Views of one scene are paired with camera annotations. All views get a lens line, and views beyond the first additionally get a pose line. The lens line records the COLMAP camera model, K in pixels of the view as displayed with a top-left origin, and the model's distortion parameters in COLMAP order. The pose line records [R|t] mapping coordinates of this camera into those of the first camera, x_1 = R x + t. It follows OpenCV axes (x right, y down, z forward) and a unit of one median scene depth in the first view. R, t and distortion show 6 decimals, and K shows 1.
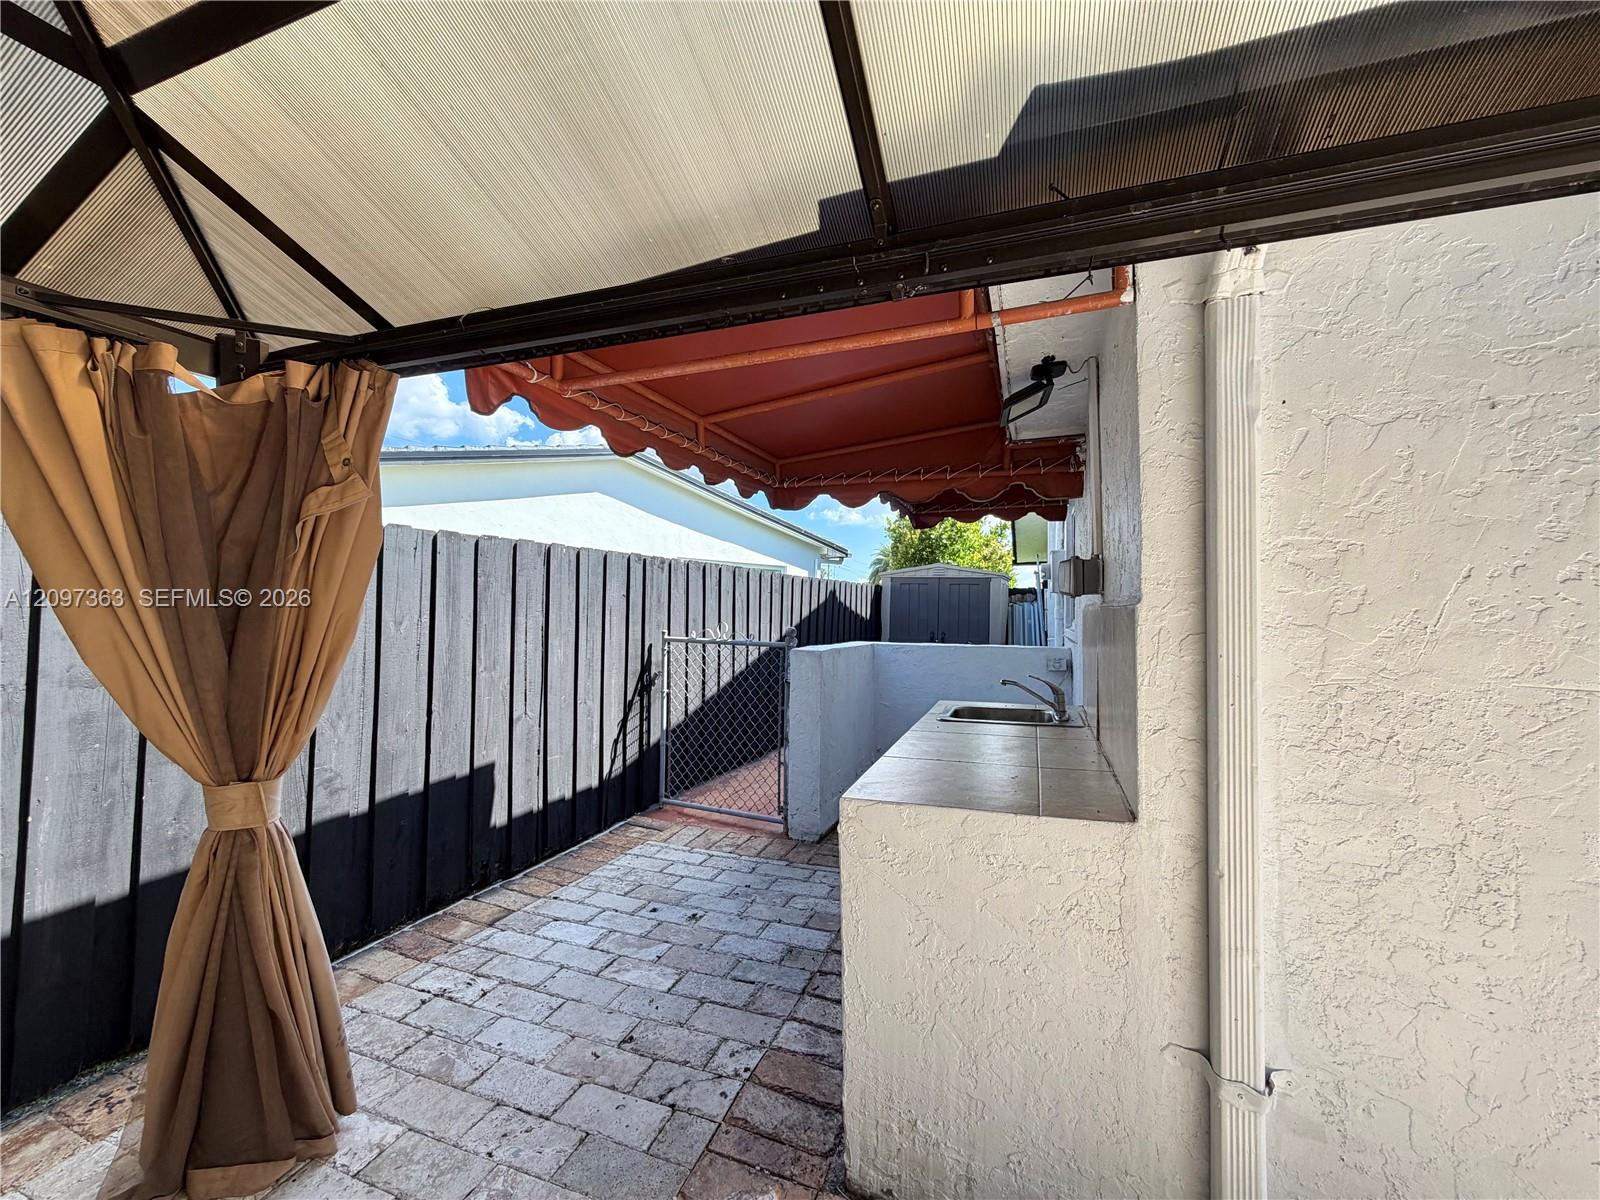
lens RADIAL K [[638.1, 0, 798.2], [0, 638.1, 599.1], [0, 0, 1]] dist [-0.000175, -0.001571]
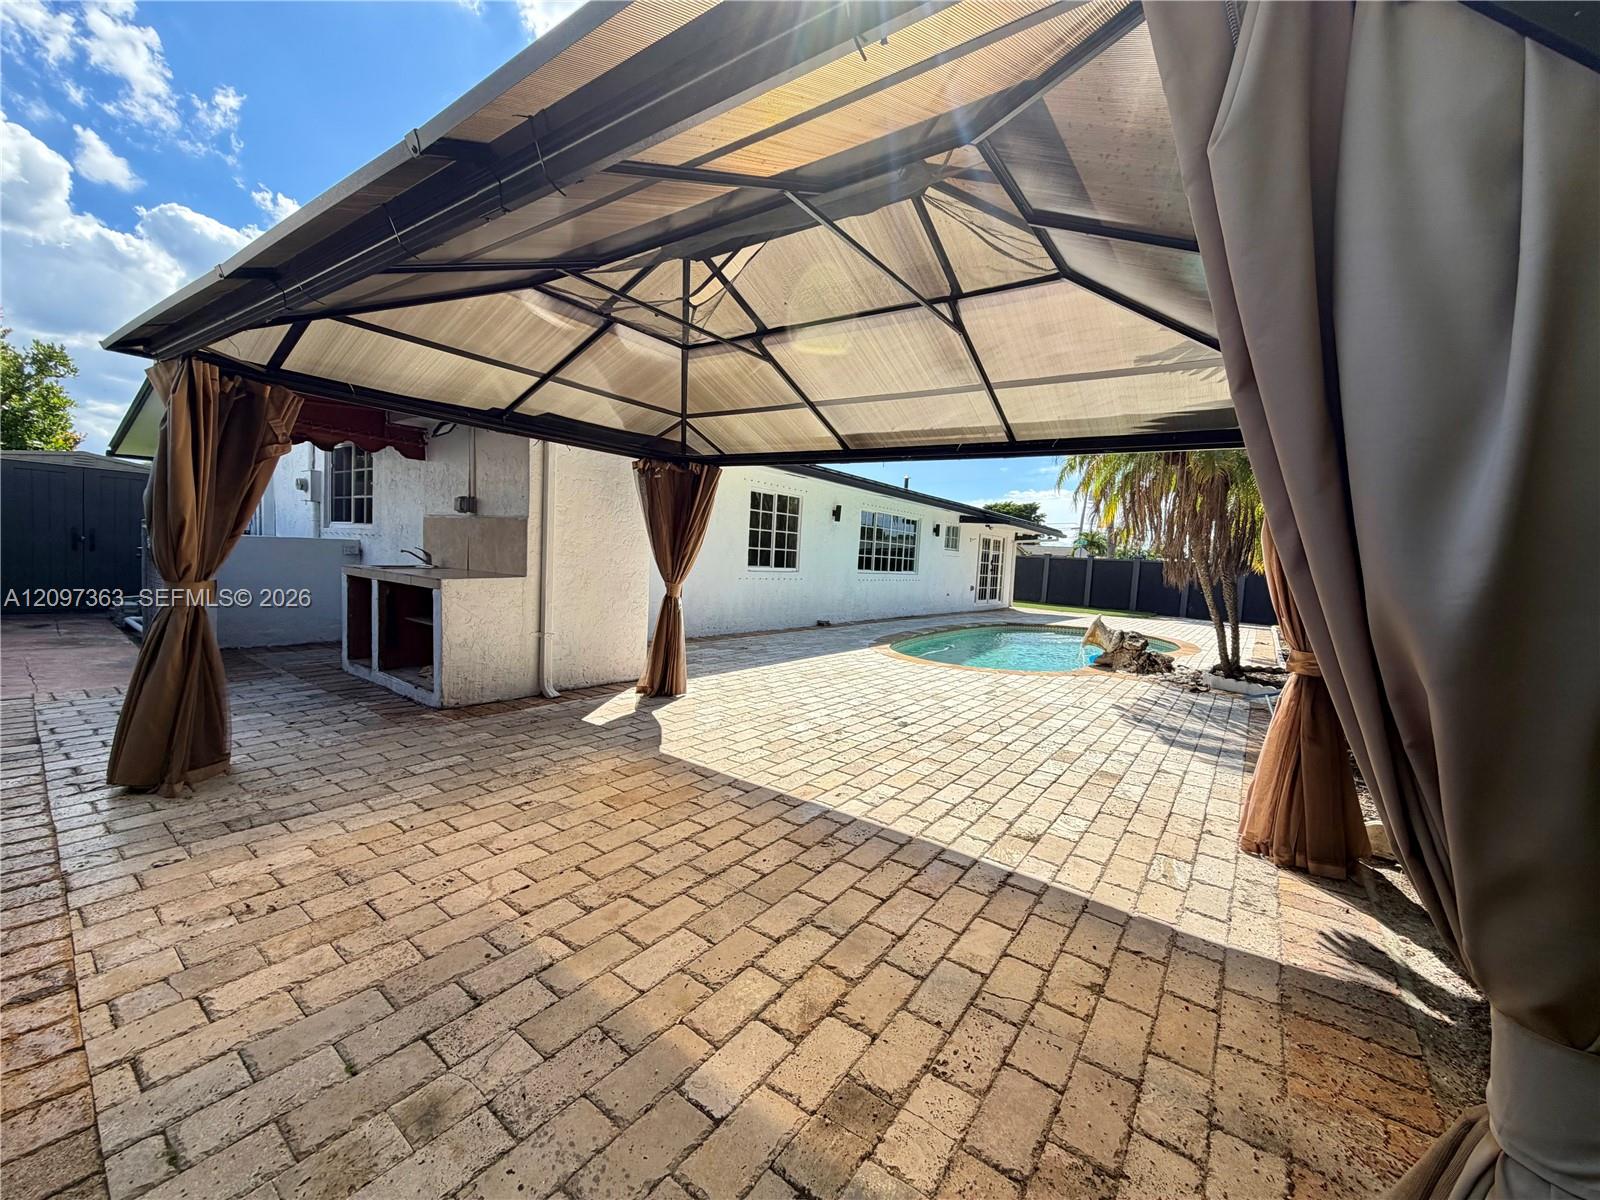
lens RADIAL K [[638.1, 0, 800.9], [0, 638.1, 603.3], [0, 0, 1]] dist [-0.000175, -0.001571]
pose [[0.254480, -0.070780, 0.964484, -2.931917], [-0.071343, 0.993226, 0.091714, 0.049225], [-0.964443, -0.092149, 0.247706, -1.642491]]
